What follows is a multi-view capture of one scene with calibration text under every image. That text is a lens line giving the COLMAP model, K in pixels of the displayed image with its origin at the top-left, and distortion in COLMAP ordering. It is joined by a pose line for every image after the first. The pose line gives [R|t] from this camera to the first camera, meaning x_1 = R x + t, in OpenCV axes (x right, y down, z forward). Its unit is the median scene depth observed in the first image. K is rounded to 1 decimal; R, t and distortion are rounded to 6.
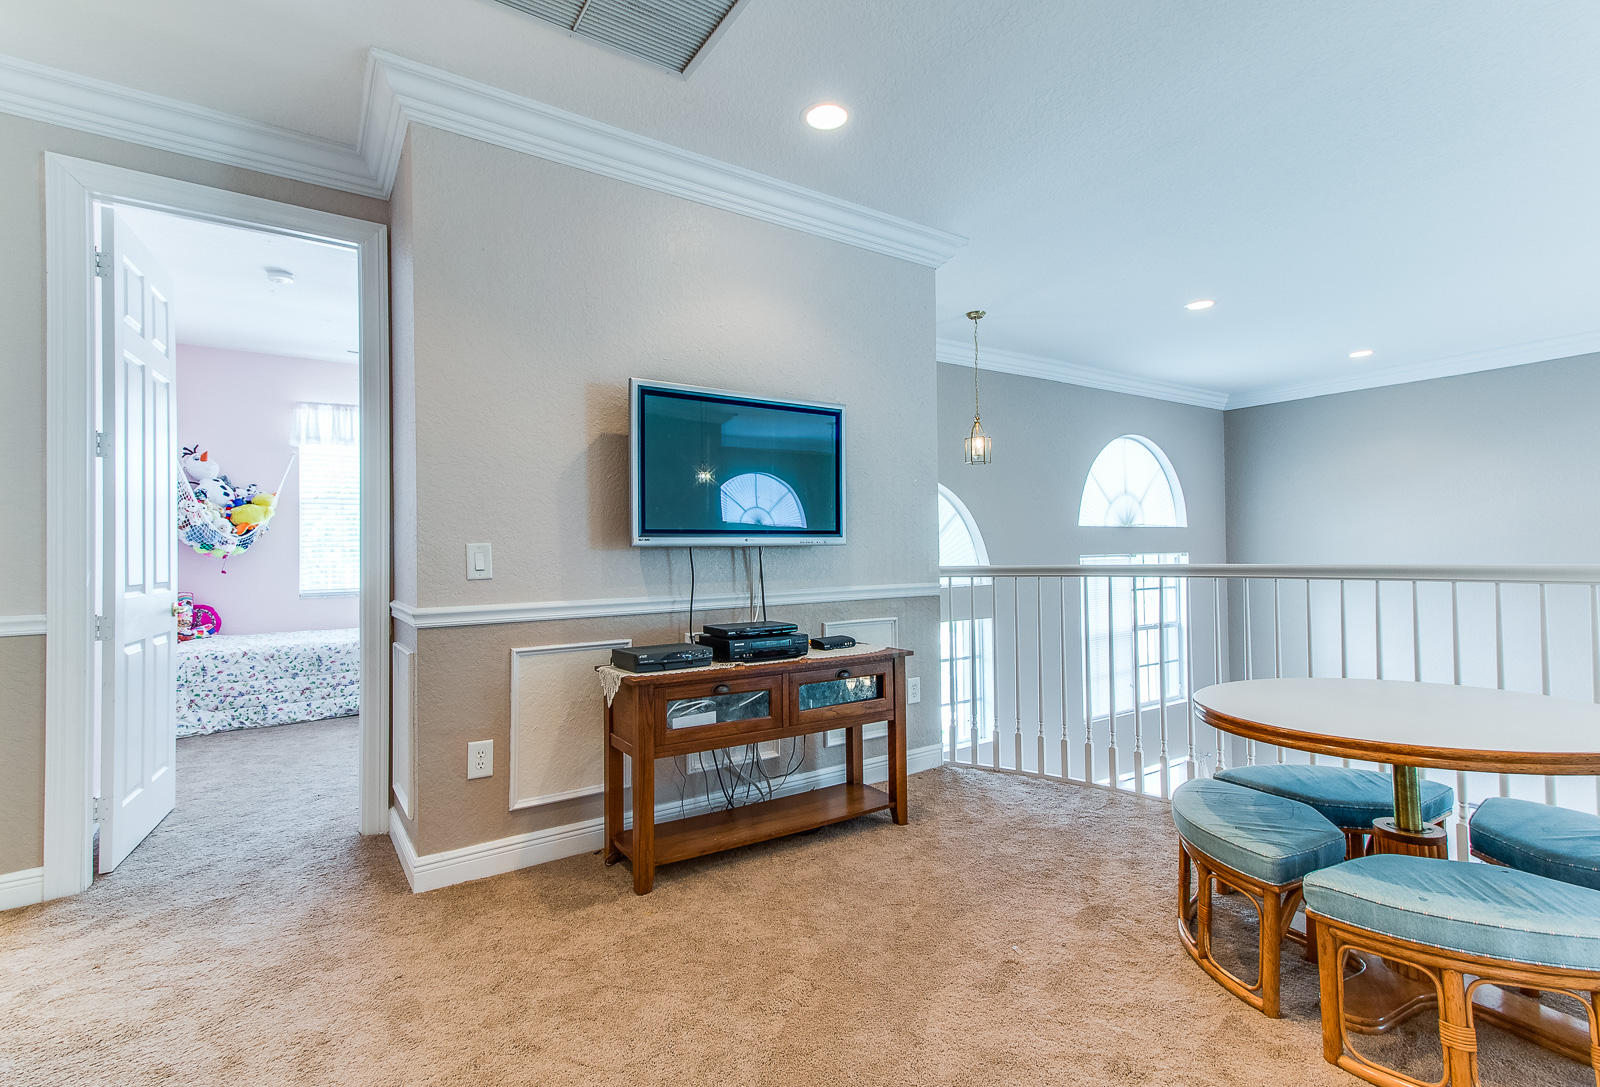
lens RADIAL K [[761.3, 0, 800.3], [0, 761.3, 544.4], [0, 0, 1]] dist [0.027322, -0.000739]
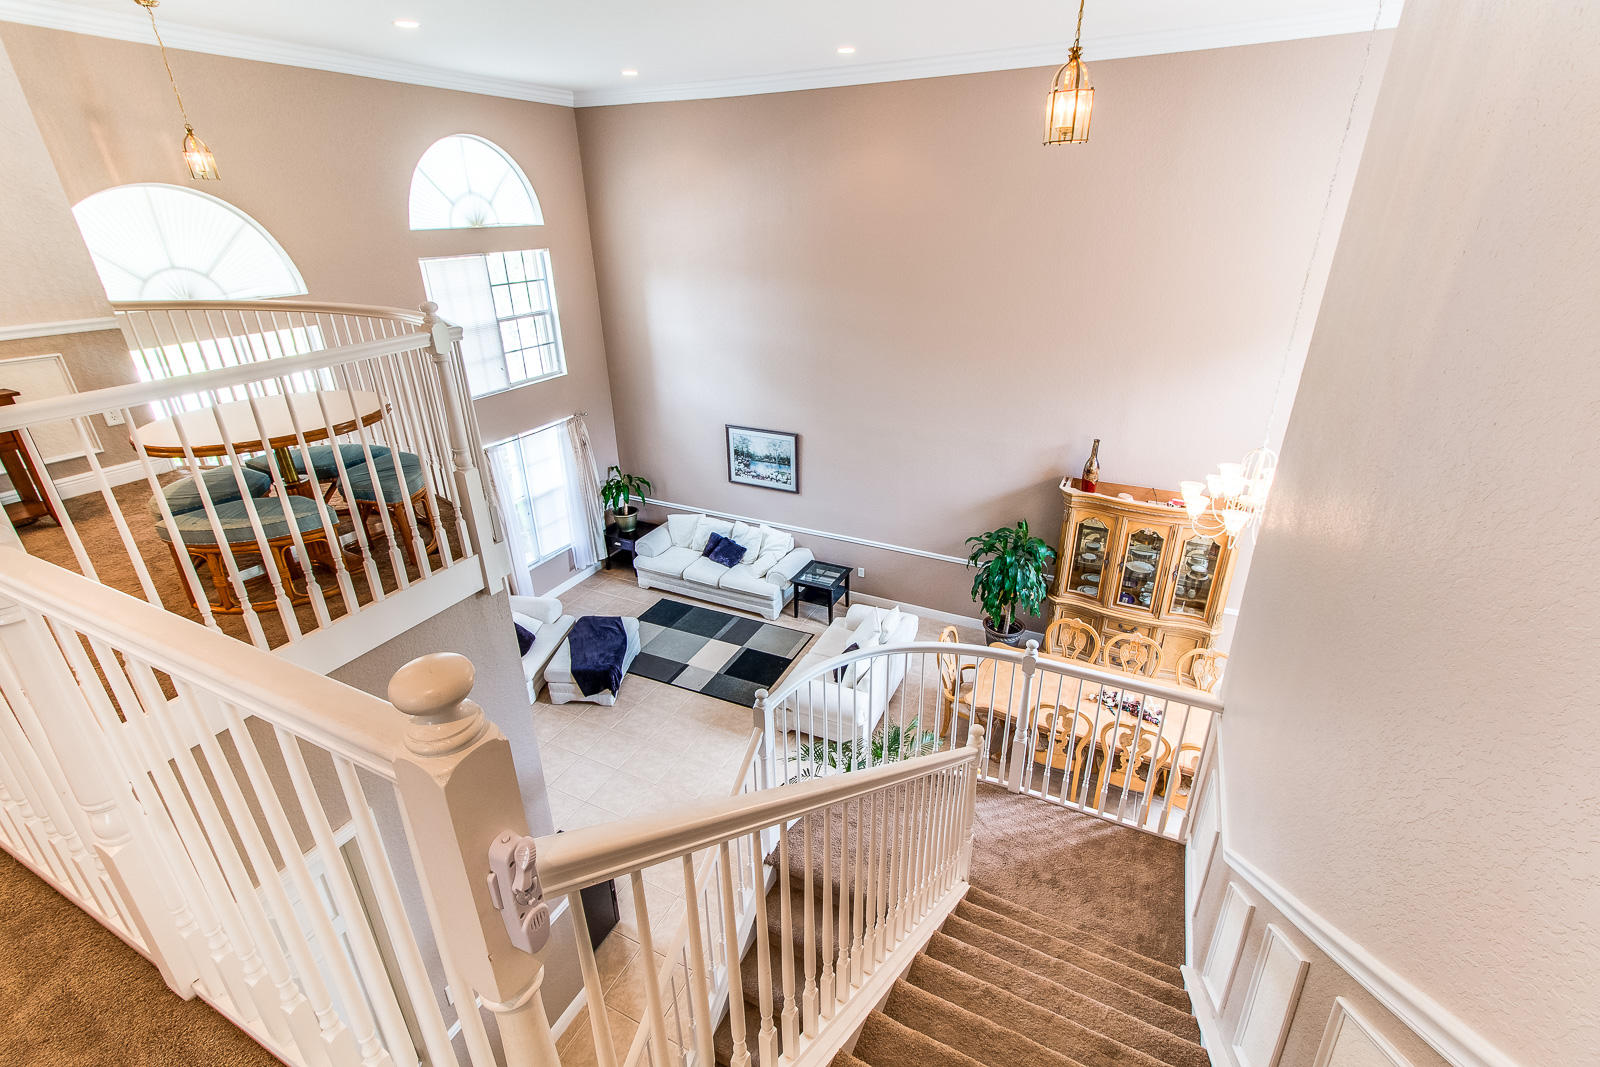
lens RADIAL K [[729.9, 0, 795.6], [0, 729.9, 527.7], [0, 0, 1]] dist [0.022377, 0.000837]
pose [[0.871358, -0.198216, 0.448827, 0.647517], [-0.001812, 0.913458, 0.406929, -0.148129], [-0.490644, -0.355394, 0.795590, -0.621972]]
